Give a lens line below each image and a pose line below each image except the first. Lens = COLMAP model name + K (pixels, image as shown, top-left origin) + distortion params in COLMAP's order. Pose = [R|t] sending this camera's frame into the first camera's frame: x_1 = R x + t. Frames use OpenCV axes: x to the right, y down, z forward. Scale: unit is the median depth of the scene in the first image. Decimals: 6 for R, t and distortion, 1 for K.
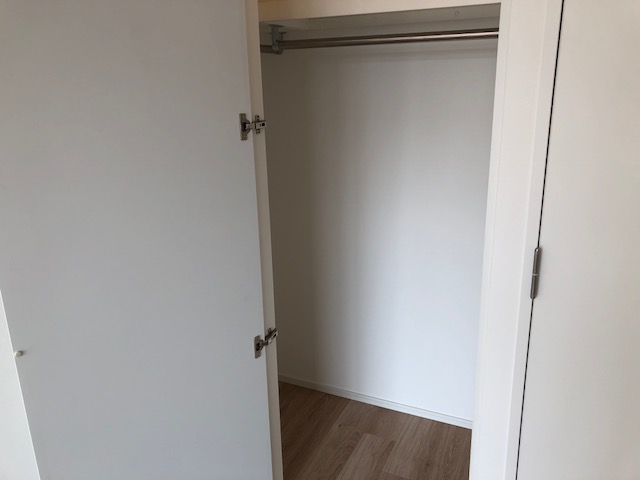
lens RADIAL K [[524.7, 0, 315.2], [0, 524.7, 238.1], [0, 0, 1]] dist [-0.013316, 0.005147]
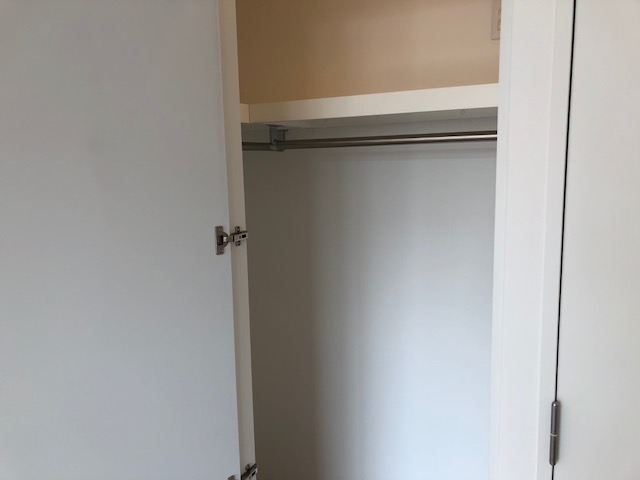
lens RADIAL K [[524.7, 0, 324.2], [0, 524.7, 240.8], [0, 0, 1]] dist [-0.013316, 0.005147]
pose [[0.999936, 0.010044, 0.005196, 0.035752], [-0.009064, 0.986610, -0.162845, -0.060436], [-0.006762, 0.162788, 0.986638, 0.097533]]
